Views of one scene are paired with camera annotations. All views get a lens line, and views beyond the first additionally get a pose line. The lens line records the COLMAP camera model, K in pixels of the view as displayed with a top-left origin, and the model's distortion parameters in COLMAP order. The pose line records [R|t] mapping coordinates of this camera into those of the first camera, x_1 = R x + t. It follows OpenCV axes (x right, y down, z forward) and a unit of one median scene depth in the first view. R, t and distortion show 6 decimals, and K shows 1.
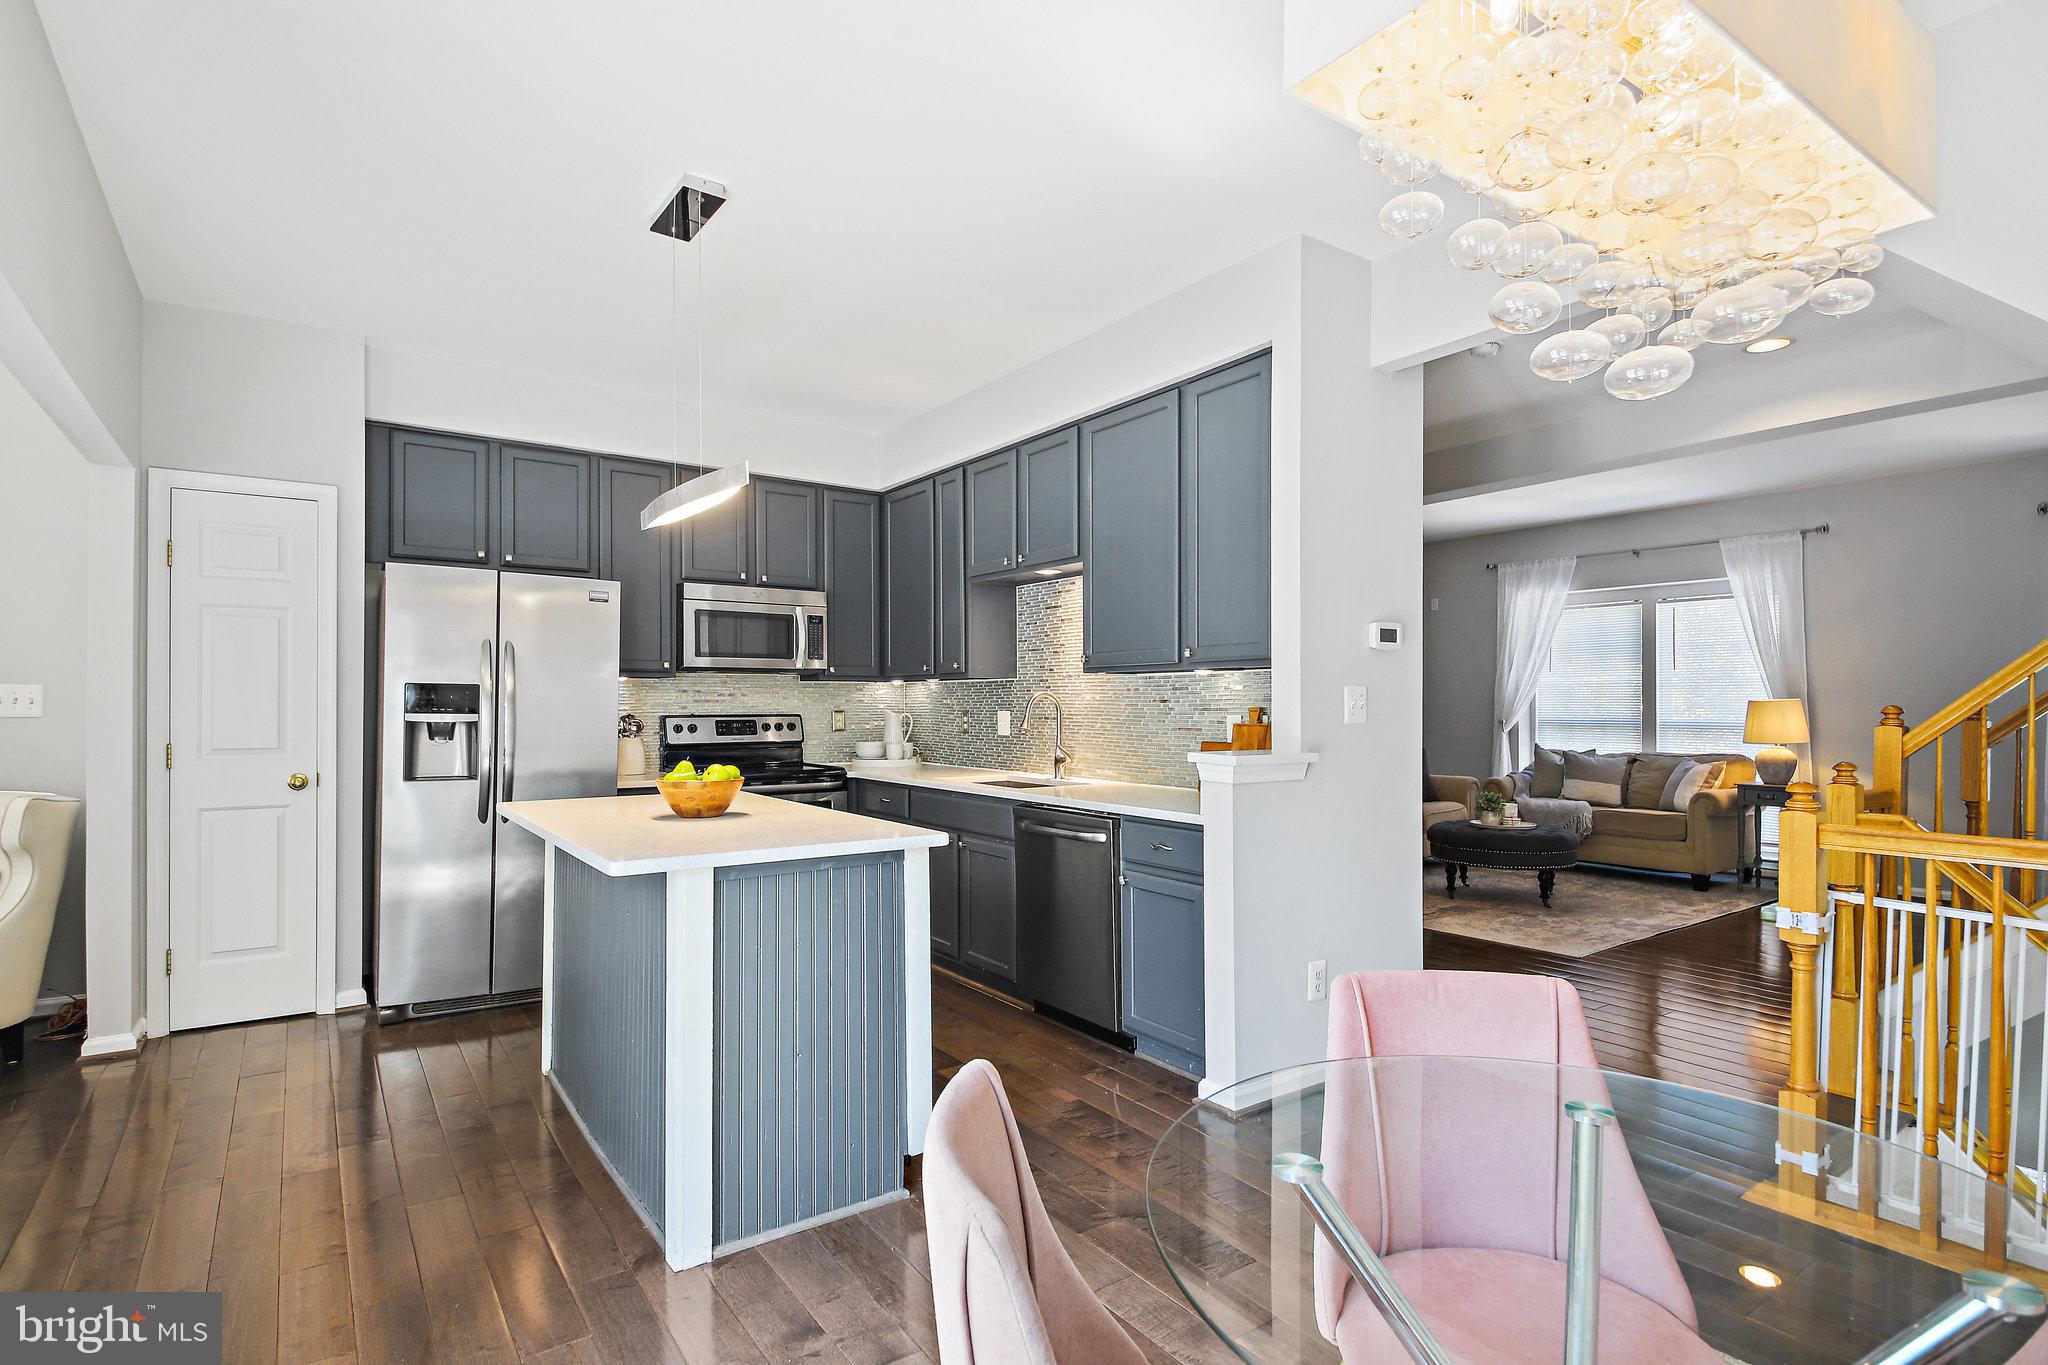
lens RADIAL K [[1030.4, 0, 1025.9], [0, 1030.4, 692.6], [0, 0, 1]] dist [0.038152, -0.028723]
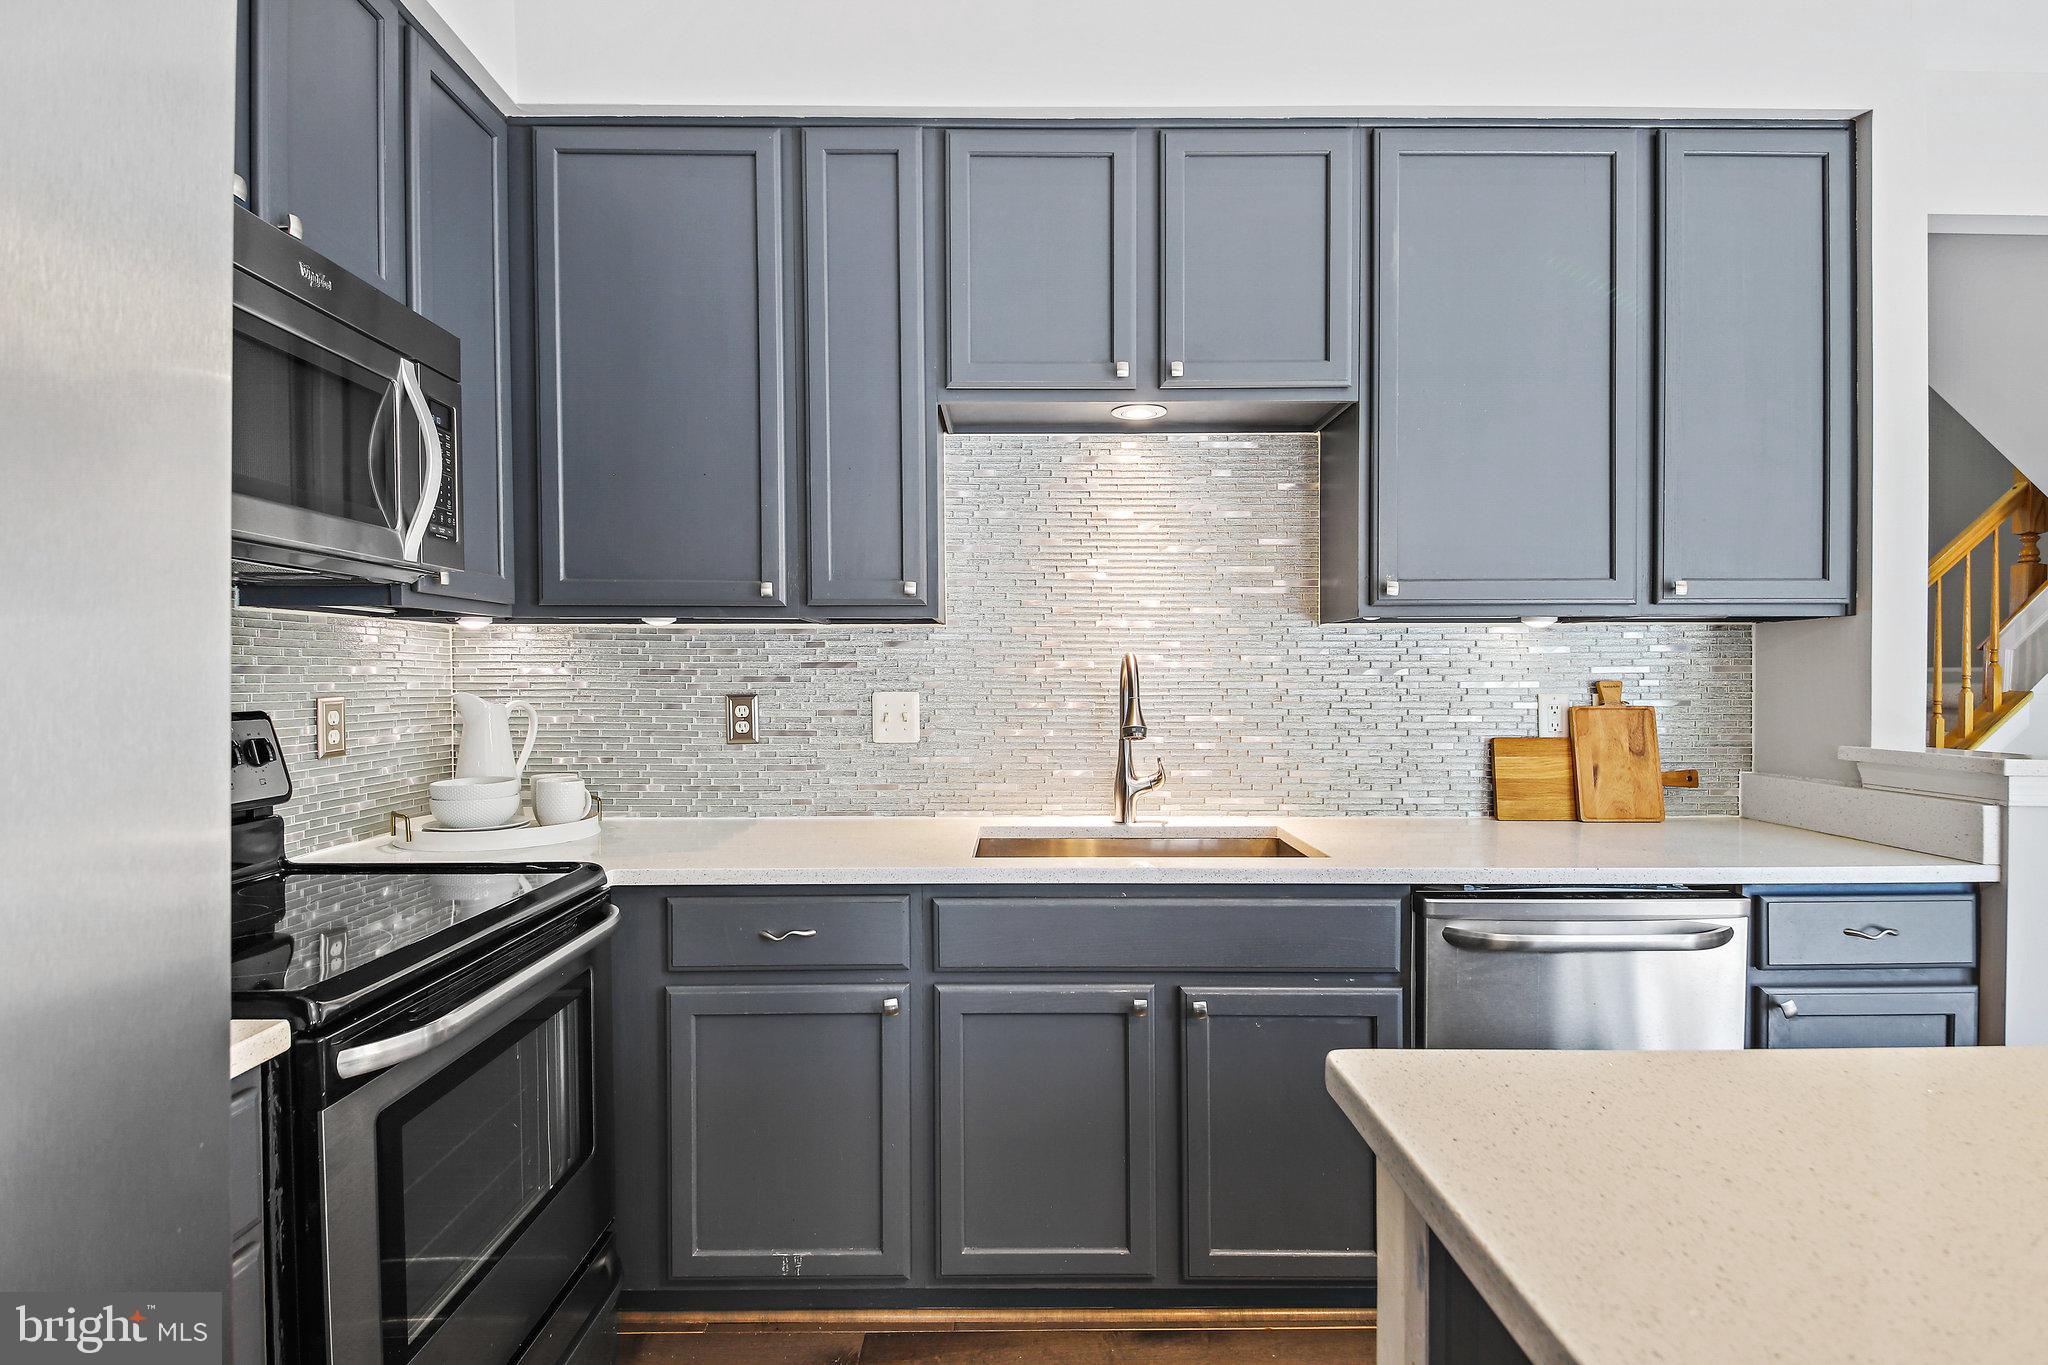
lens RADIAL K [[1030.4, 0, 1015.7], [0, 1030.4, 690.1], [0, 0, 1]] dist [0.038152, -0.028723]
pose [[0.569936, -0.015276, 0.821547, -0.506288], [-0.008695, 0.999659, 0.024620, 0.006531], [-0.821643, -0.021175, 0.569609, 0.905734]]
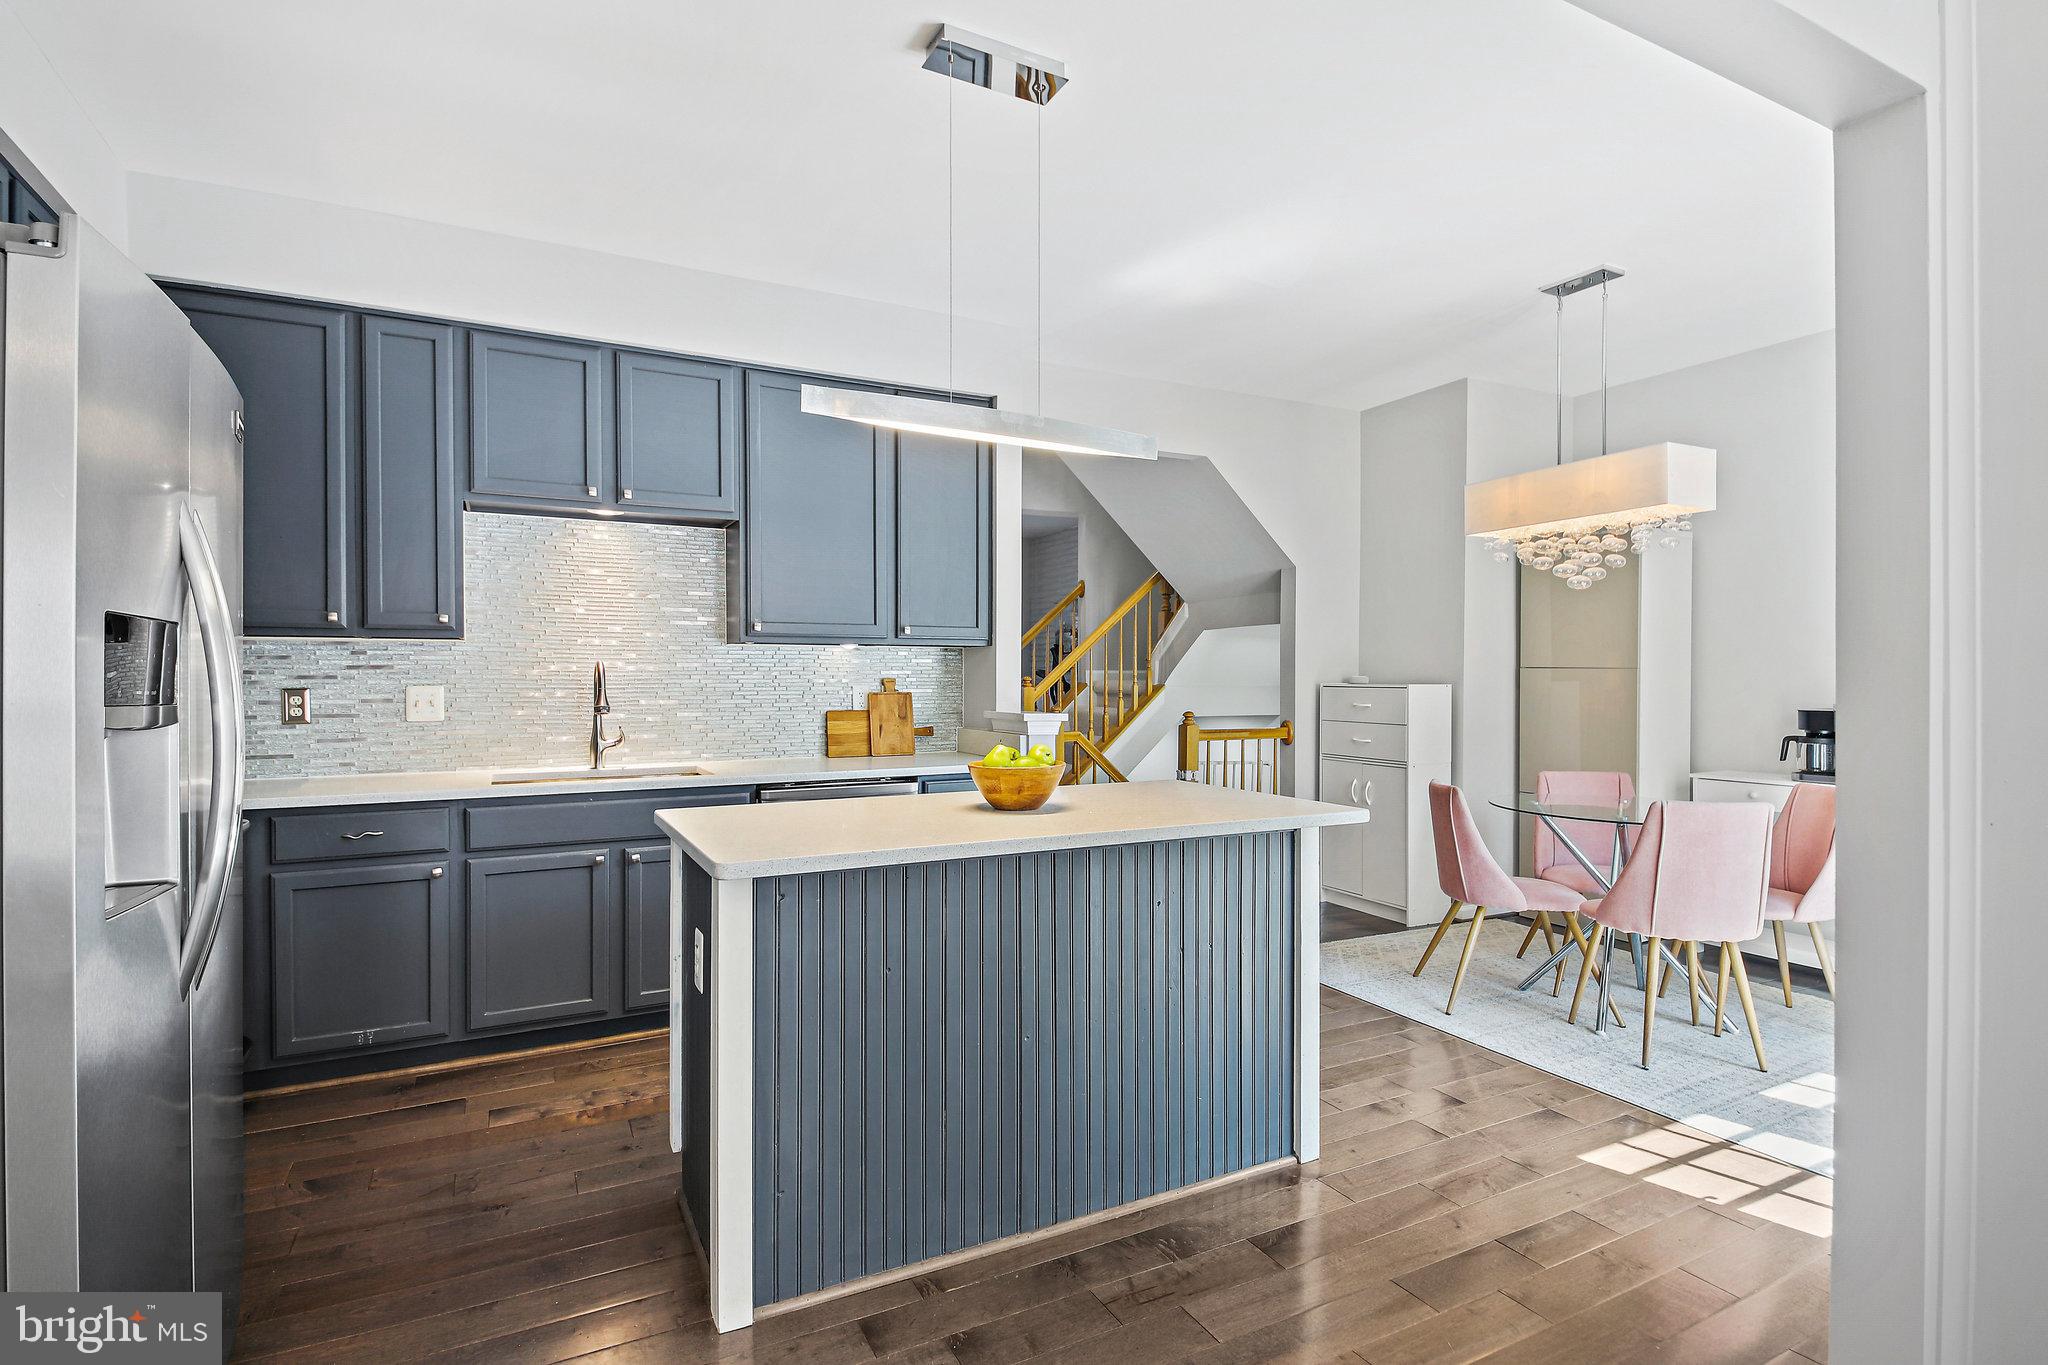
lens RADIAL K [[1030.4, 0, 1032.9], [0, 1030.4, 671.1], [0, 0, 1]] dist [0.038152, -0.028723]
pose [[0.127997, 0.000789, 0.991774, -0.879704], [-0.013480, 0.999909, 0.000944, 0.002236], [-0.991683, -0.013489, 0.127996, 0.670295]]
